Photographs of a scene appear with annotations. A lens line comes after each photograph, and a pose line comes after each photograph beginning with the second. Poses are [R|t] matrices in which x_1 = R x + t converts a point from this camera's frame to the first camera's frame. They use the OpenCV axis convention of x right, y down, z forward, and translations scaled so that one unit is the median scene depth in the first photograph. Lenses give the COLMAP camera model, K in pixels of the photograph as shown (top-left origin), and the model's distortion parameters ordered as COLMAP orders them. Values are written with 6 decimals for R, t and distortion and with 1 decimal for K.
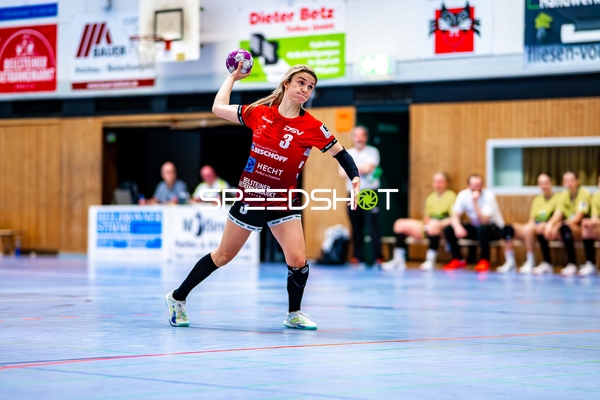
lens RADIAL K [[2209.9, 0, 303.7], [0, 2209.9, 201.8], [0, 0, 1]] dist [0.062305, 0.000000]
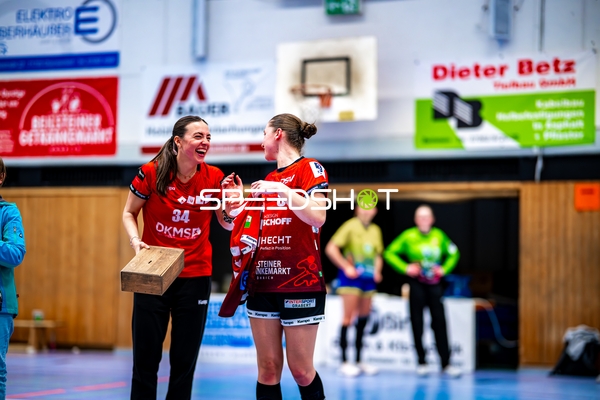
lens RADIAL K [[1454.3, 0, 297.9], [0, 1454.3, 201.0], [0, 0, 1]] dist [0.248674, 0.000000]
pose [[0.946739, 0.027812, 0.320798, -0.231563], [-0.012631, 0.998704, -0.049310, -0.006452], [-0.321753, 0.042631, 0.945863, 0.467228]]
